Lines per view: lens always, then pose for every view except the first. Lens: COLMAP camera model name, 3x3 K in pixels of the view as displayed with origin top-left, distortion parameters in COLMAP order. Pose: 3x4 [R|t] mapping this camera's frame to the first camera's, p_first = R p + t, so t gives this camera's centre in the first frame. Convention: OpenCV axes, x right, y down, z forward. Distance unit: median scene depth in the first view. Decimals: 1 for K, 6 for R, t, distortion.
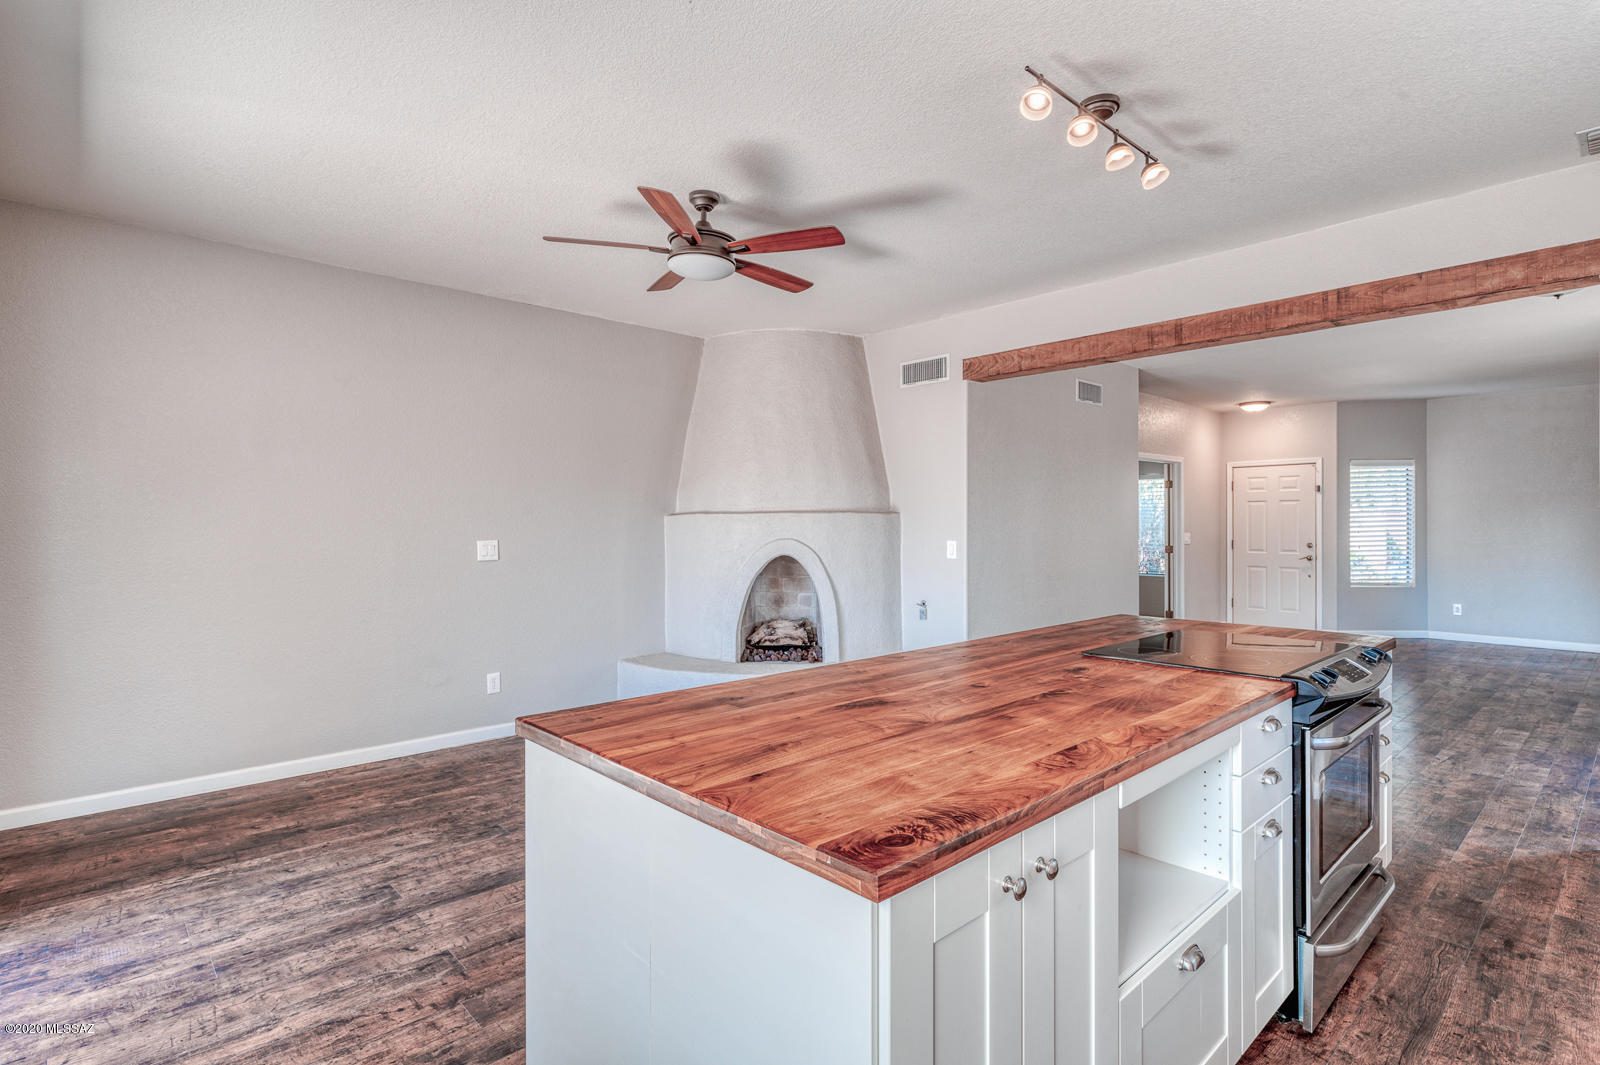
lens RADIAL K [[780.6, 0, 800.0], [0, 780.6, 532.5], [0, 0, 1]] dist [0.002011, 0.001130]
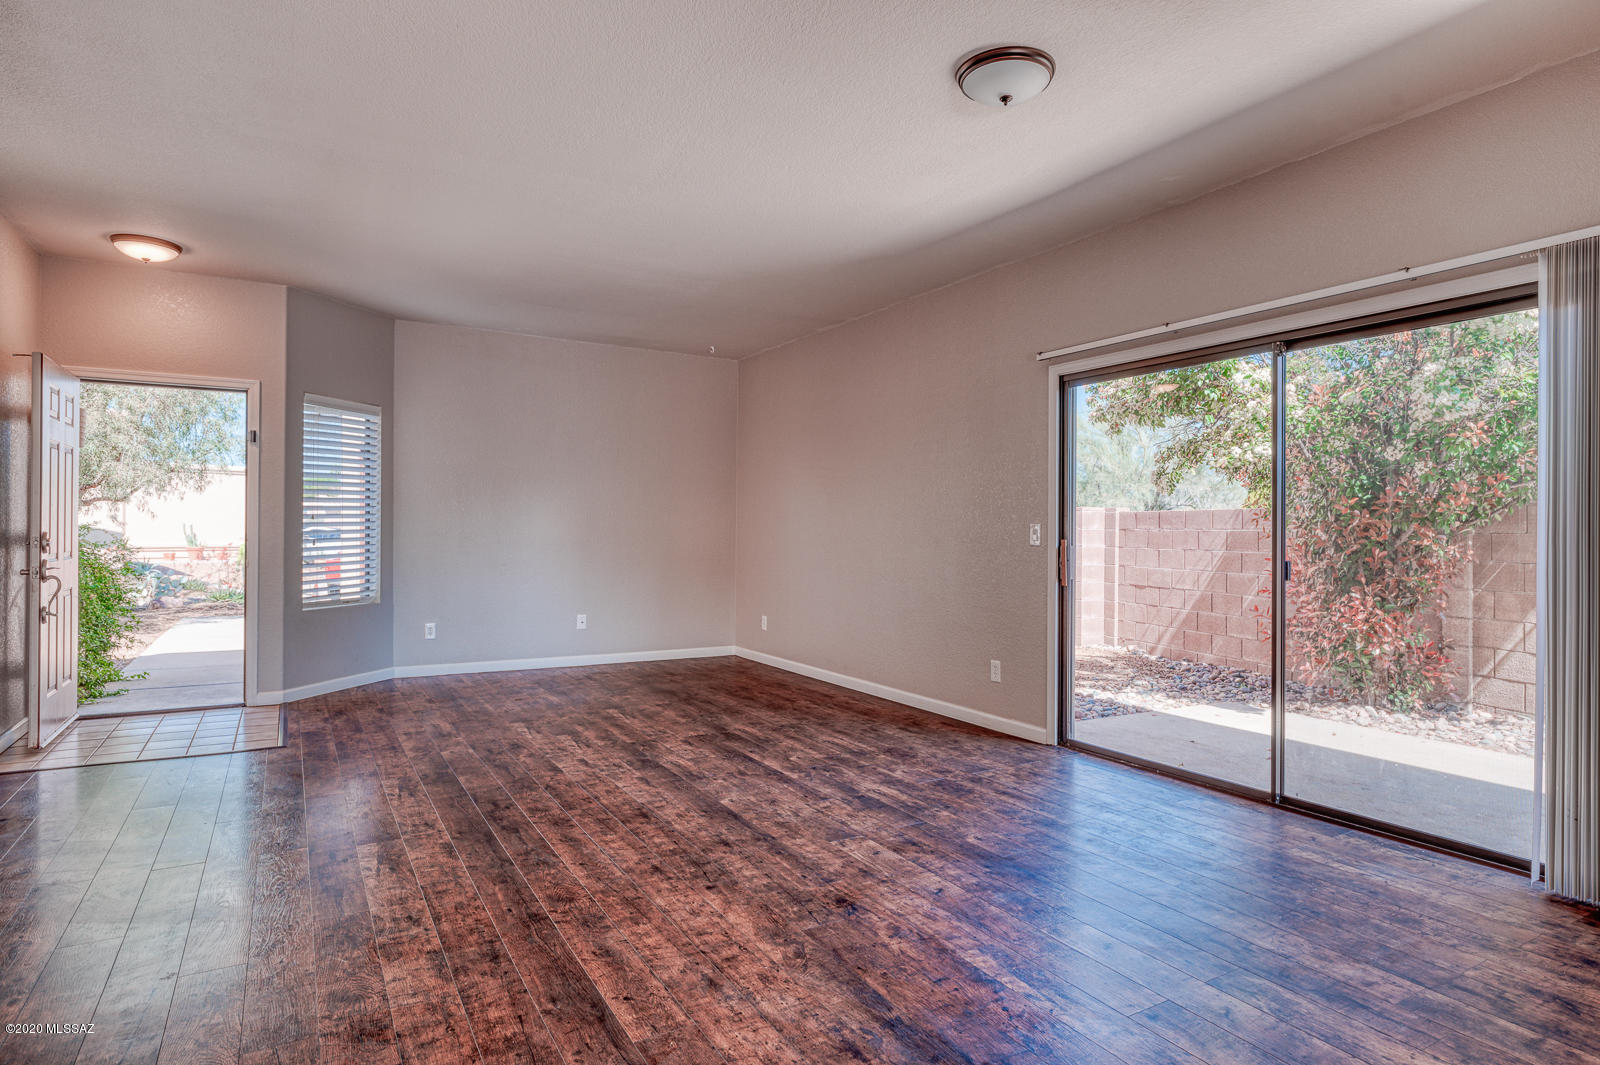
lens RADIAL K [[883.6, 0, 804.4], [0, 883.6, 533.7], [0, 0, 1]] dist [-0.006627, -0.000269]
pose [[0.212667, -0.000859, 0.977124, 0.242956], [0.000150, 1.000000, 0.000847, 0.019834], [-0.977125, -0.000033, 0.212667, 0.844902]]
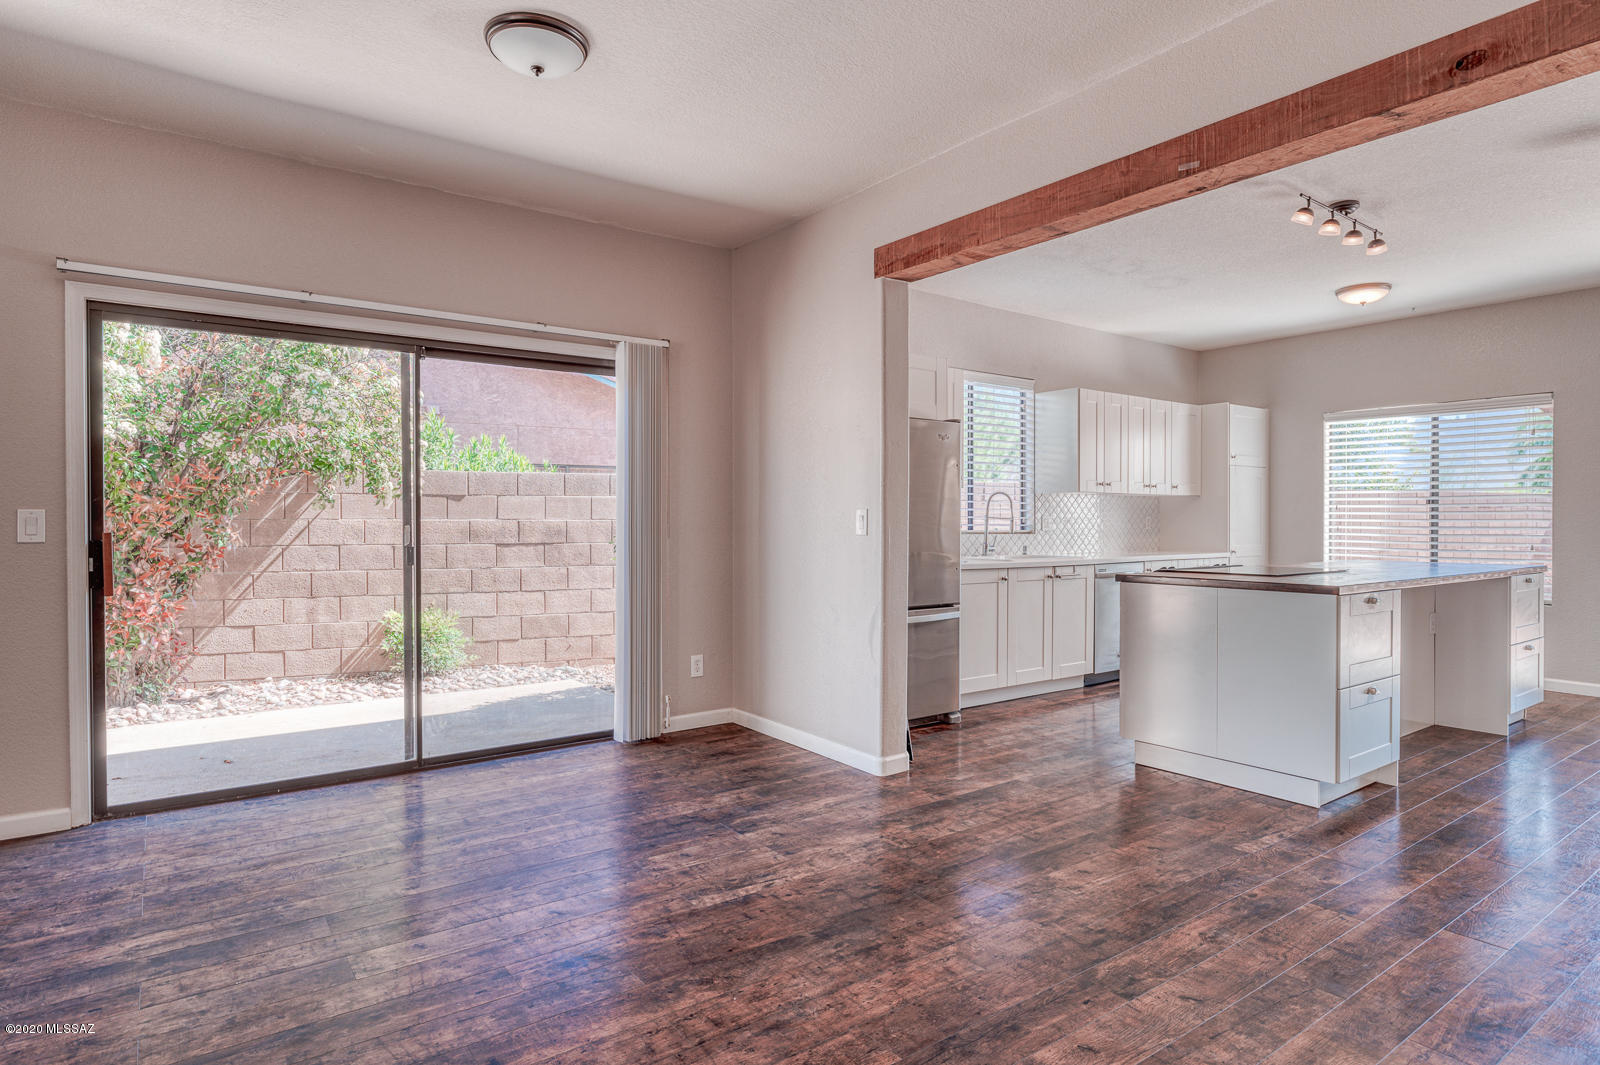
lens RADIAL K [[895.1, 0, 790.5], [0, 895.1, 525.9], [0, 0, 1]] dist [-0.002011, -0.000479]
pose [[-0.994133, 0.000456, 0.108166, 0.605790], [0.001875, 0.999913, 0.013019, 0.014701], [-0.108151, 0.013145, -0.994048, 1.368674]]
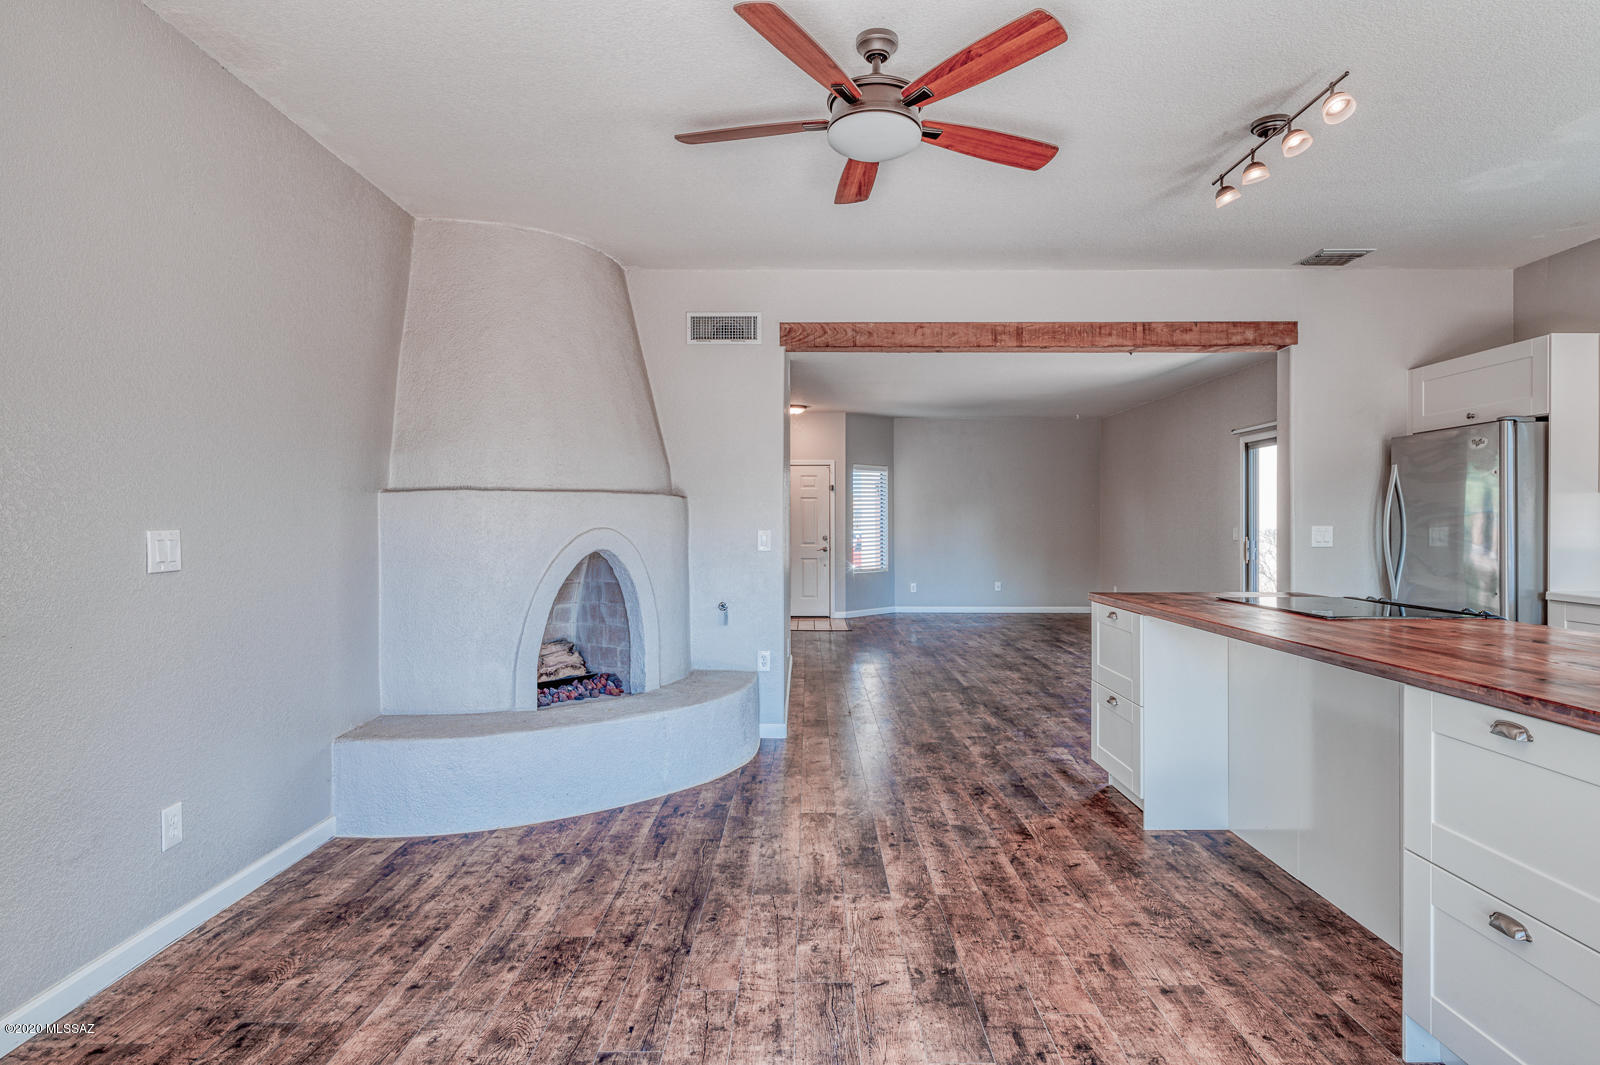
lens RADIAL K [[849.3, 0, 800.0], [0, 849.3, 532.5], [0, 0, 1]] dist [-0.003121, -0.000925]
pose [[0.685019, -0.005053, 0.728507, -0.462067], [0.006752, 0.999977, 0.000587, 0.012894], [-0.728493, 0.004517, 0.685038, 0.326437]]
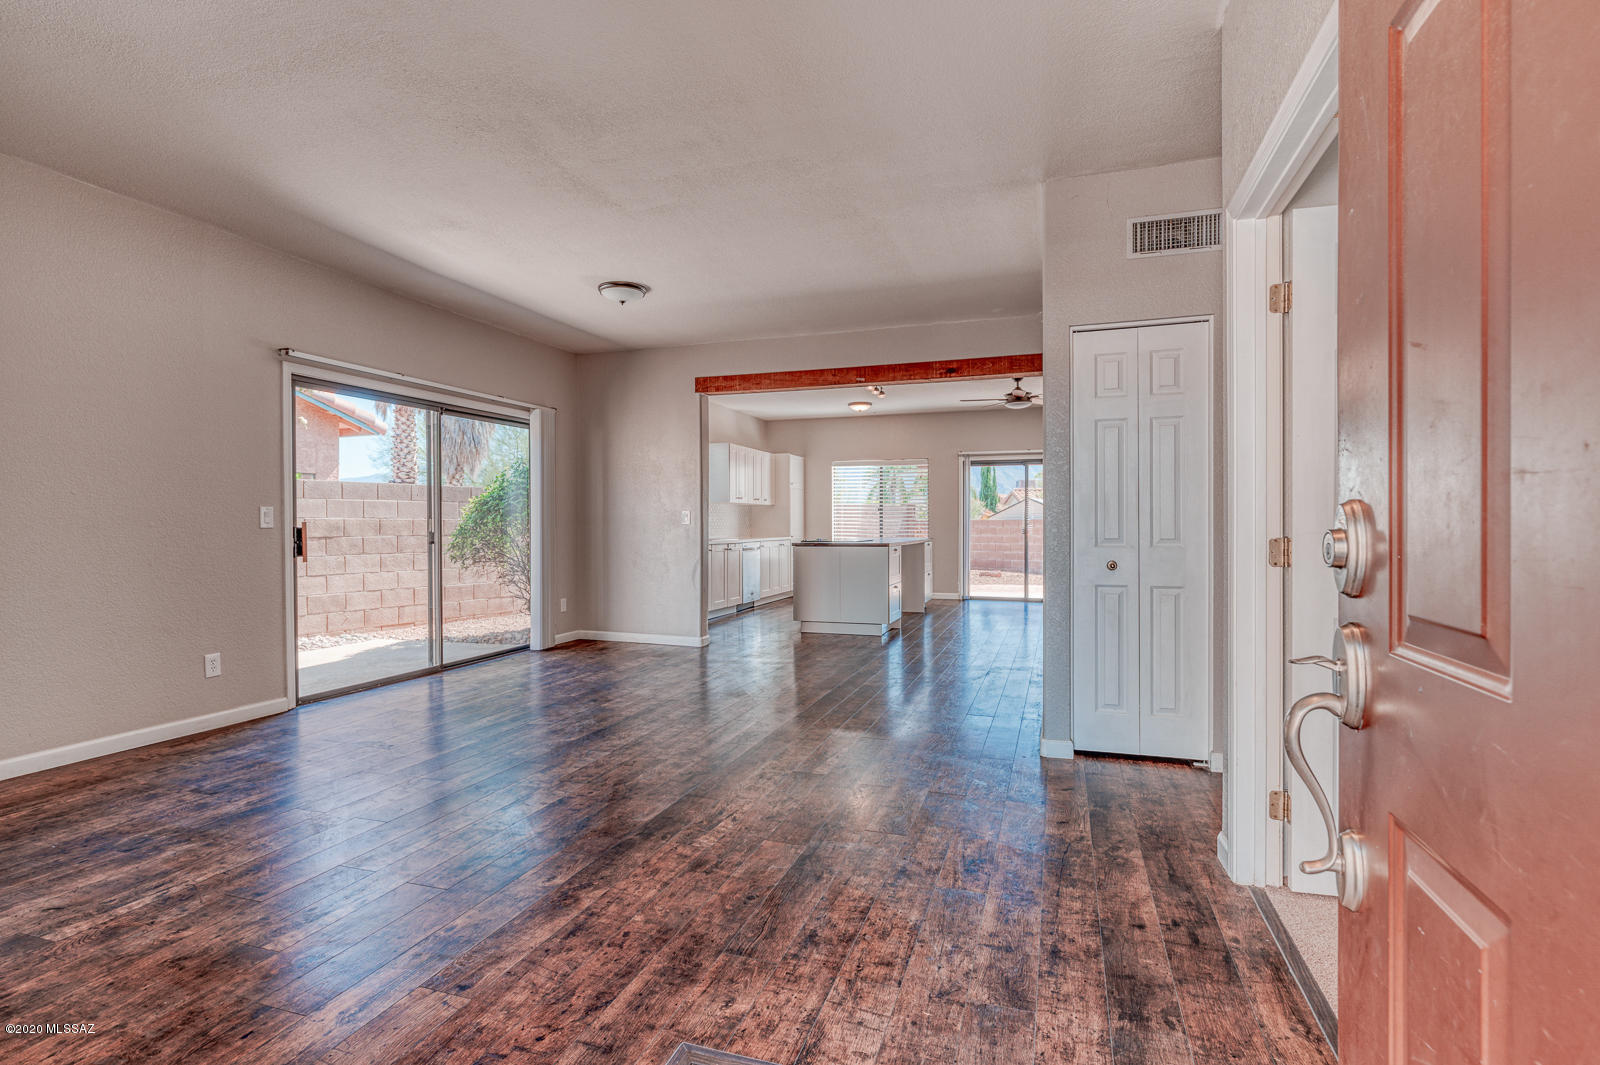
lens RADIAL K [[780.6, 0, 800.0], [0, 780.6, 532.5], [0, 0, 1]] dist [0.002011, 0.001130]
pose [[-0.875164, 0.009483, -0.483733, 1.104614], [0.000400, 0.999822, 0.018877, 0.022313], [0.483826, 0.016327, -0.875012, 1.833846]]
